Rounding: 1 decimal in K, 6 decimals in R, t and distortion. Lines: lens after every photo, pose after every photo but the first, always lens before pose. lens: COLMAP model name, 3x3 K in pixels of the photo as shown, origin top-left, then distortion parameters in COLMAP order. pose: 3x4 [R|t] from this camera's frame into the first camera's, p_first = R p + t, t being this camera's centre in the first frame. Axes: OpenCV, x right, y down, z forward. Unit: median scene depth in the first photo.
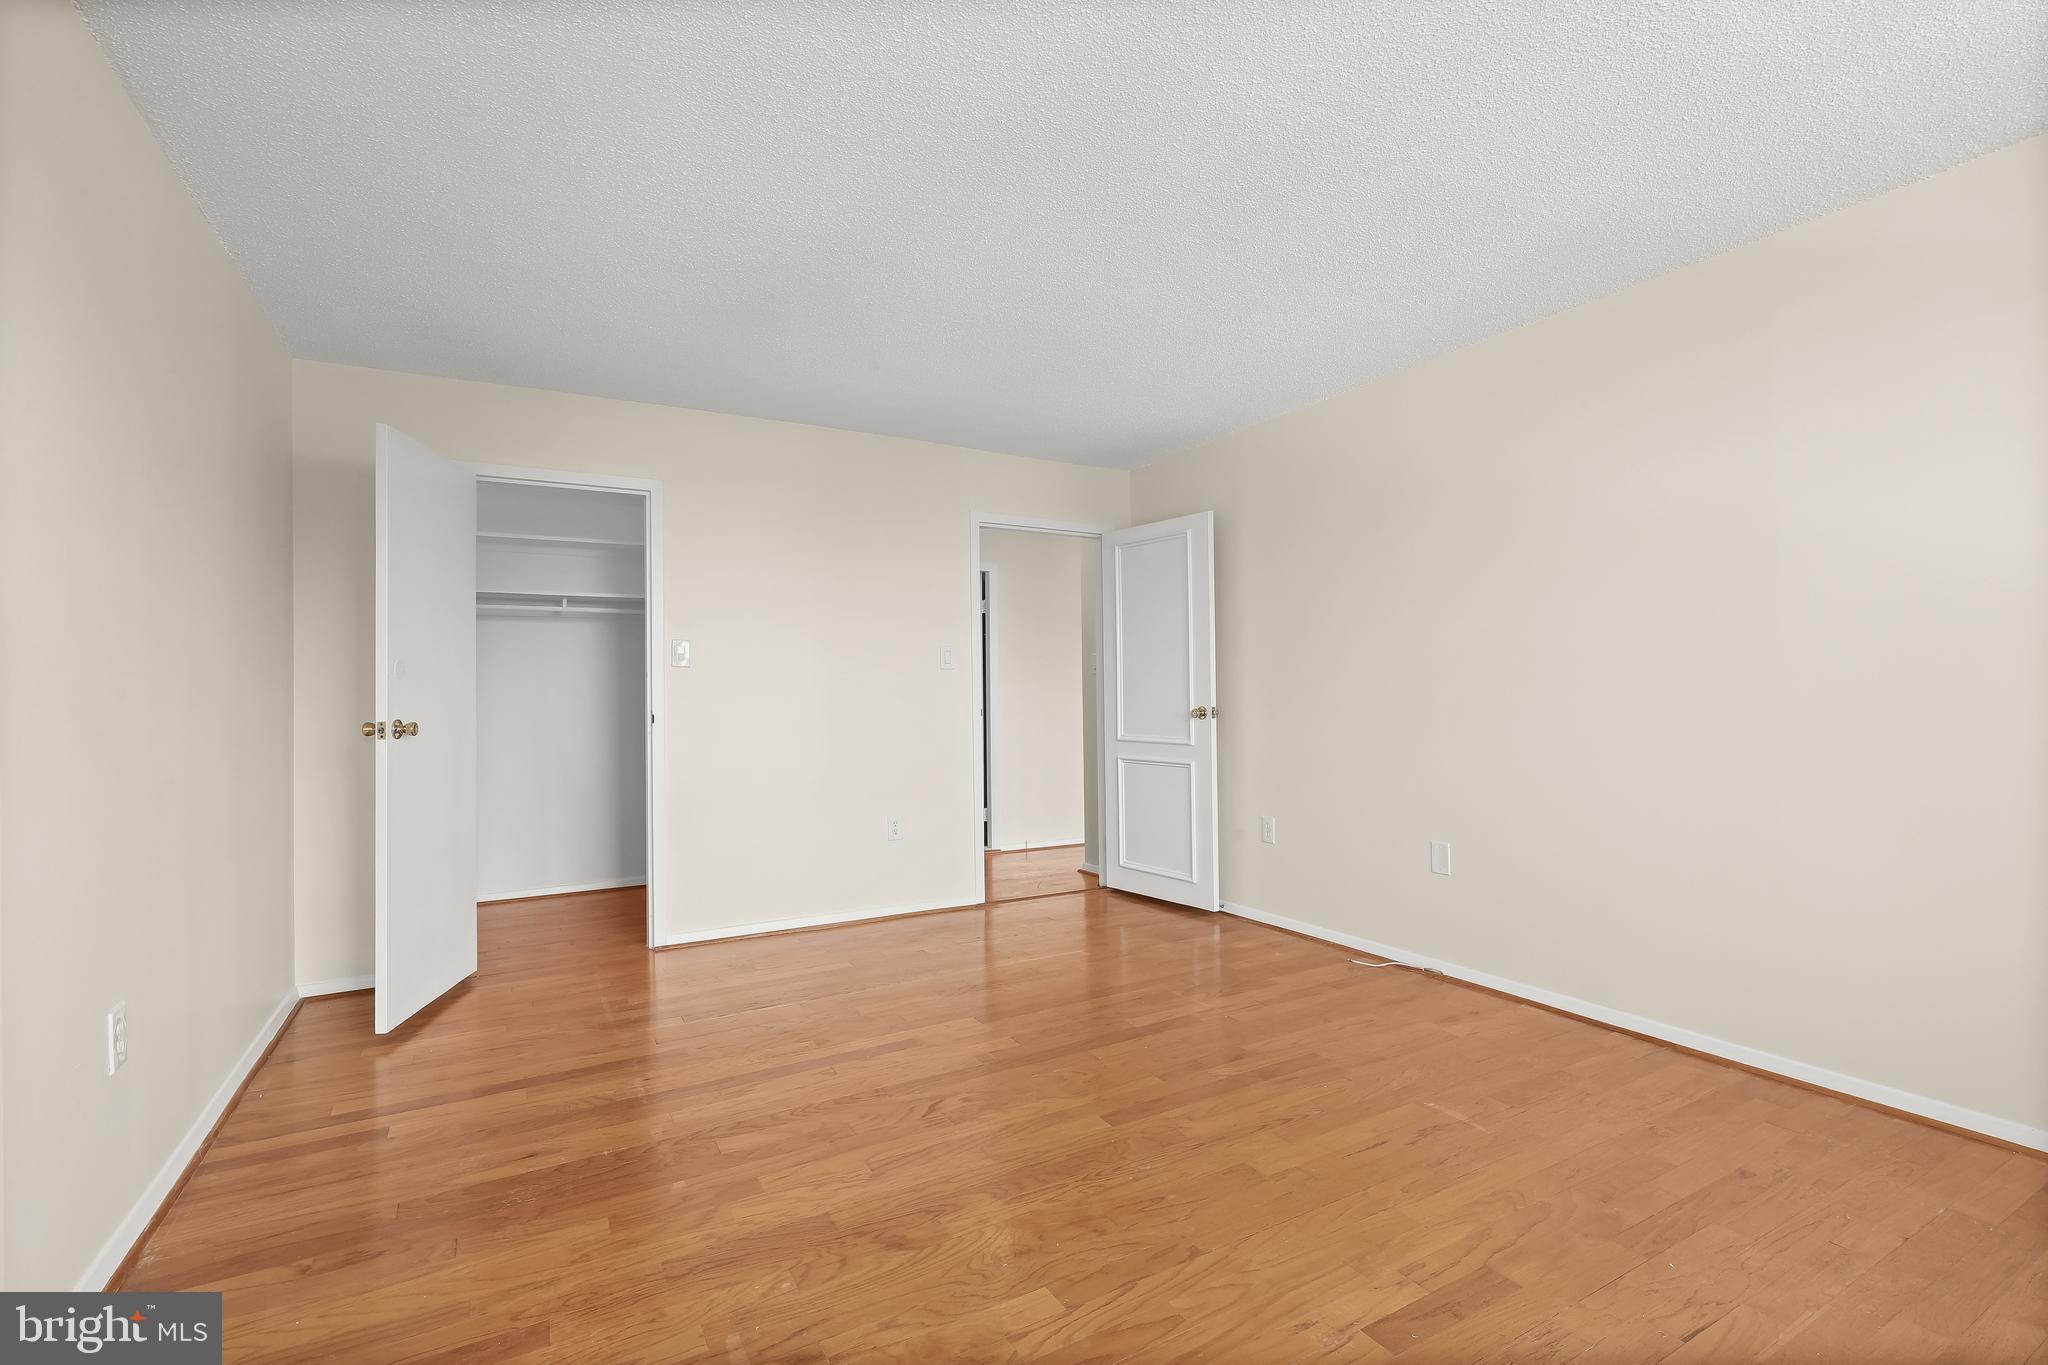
lens RADIAL K [[943.7, 0, 1021.4], [0, 943.7, 678.4], [0, 0, 1]] dist [0.000069, -0.000270]
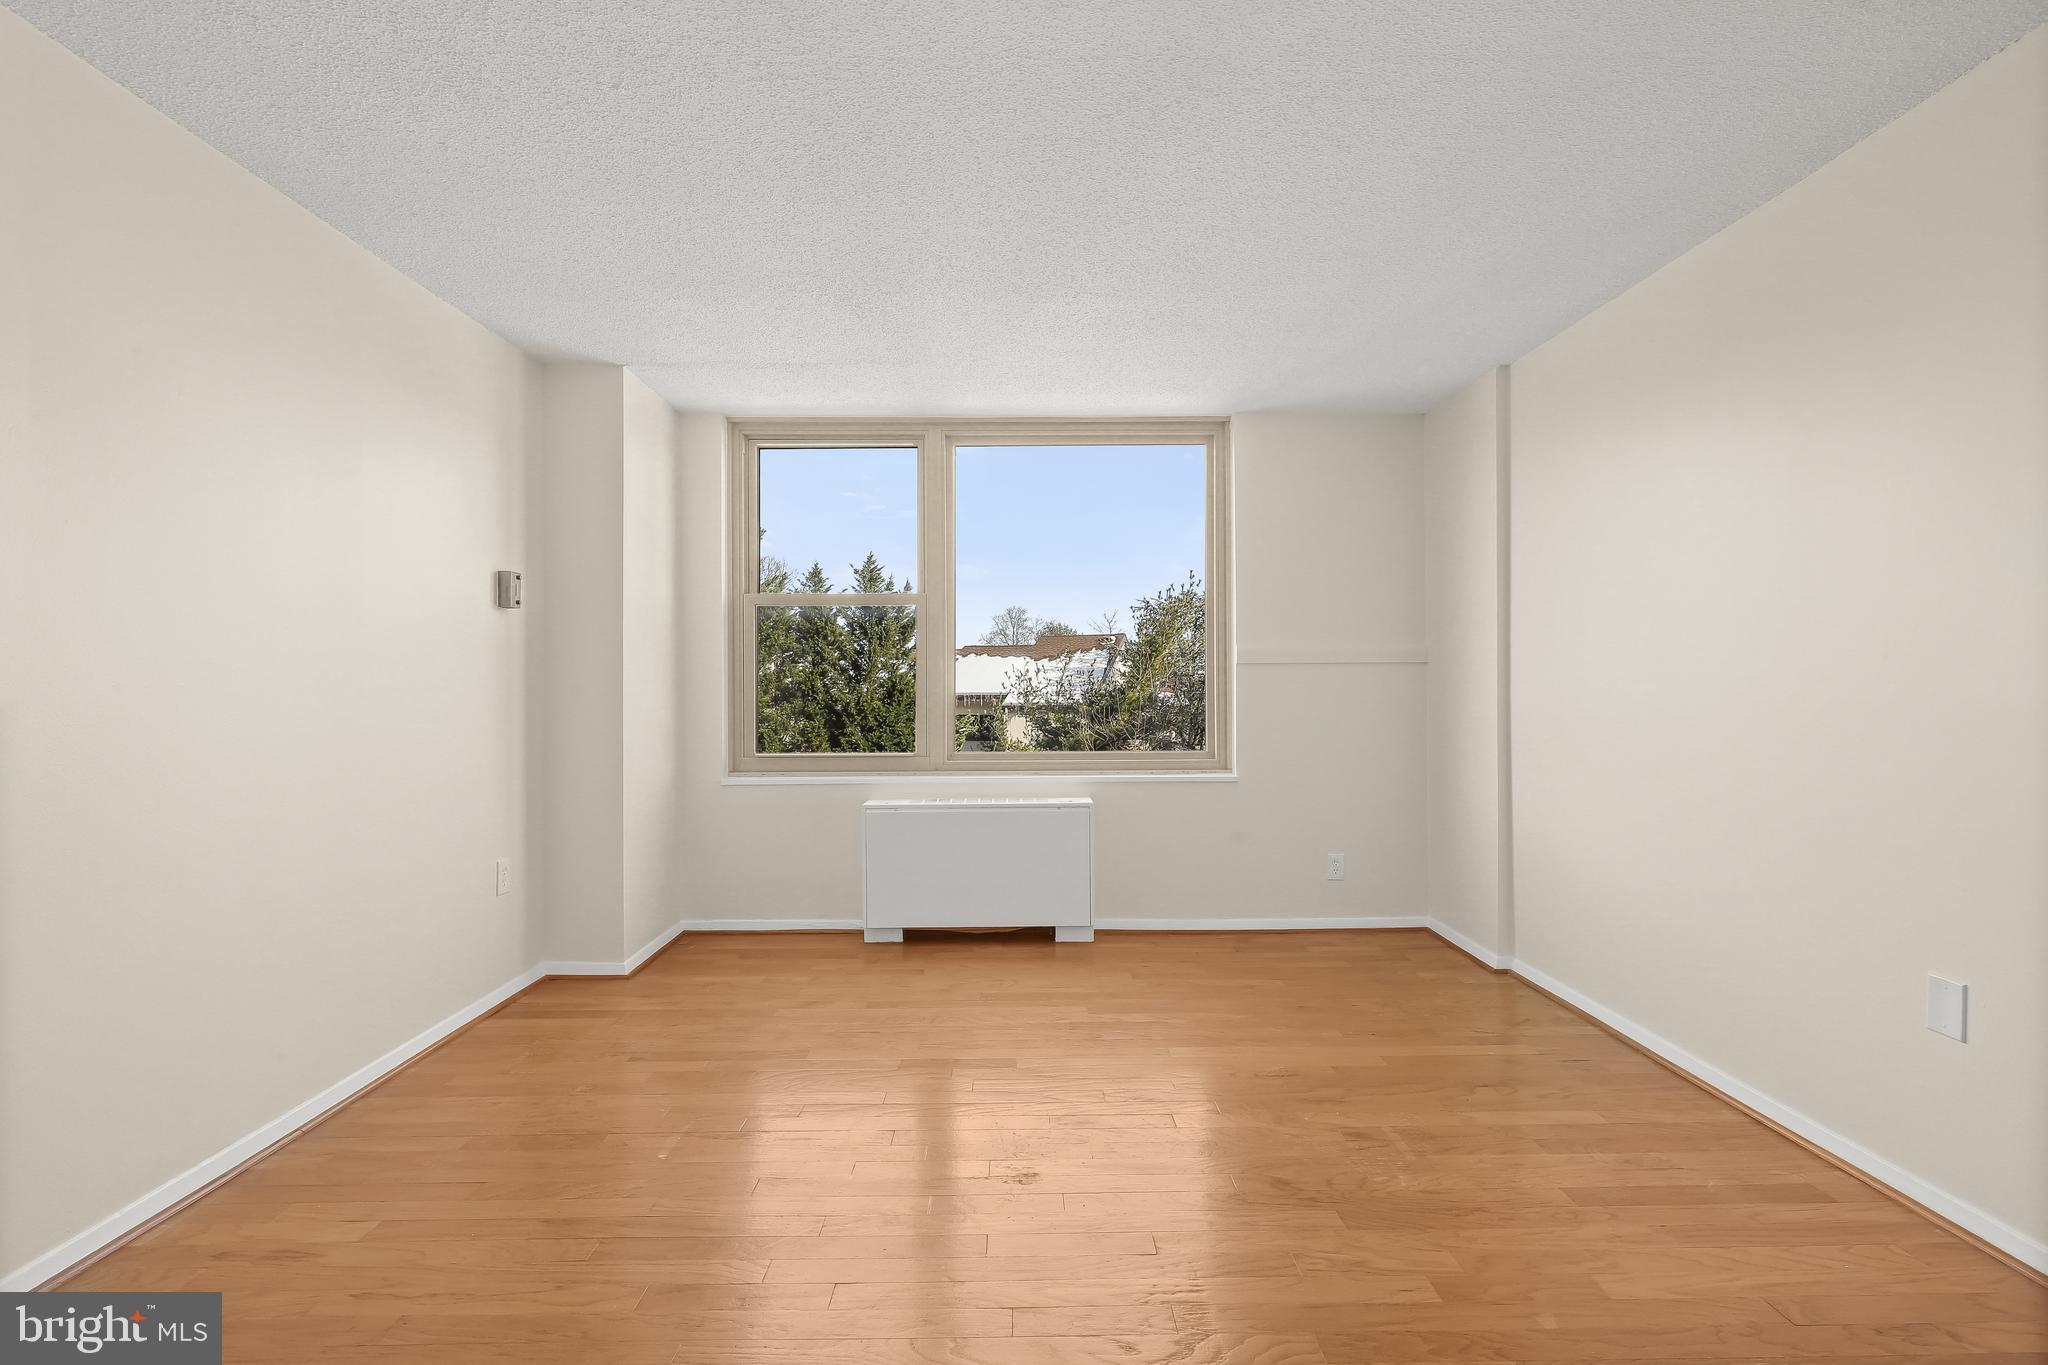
lens RADIAL K [[943.7, 0, 1021.4], [0, 943.7, 678.4], [0, 0, 1]] dist [0.000069, -0.000270]
pose [[-0.873915, 0.014389, 0.485865, -0.381567], [0.008386, 0.999859, -0.014526, 0.008625], [-0.486006, -0.008620, -0.873913, 1.957532]]
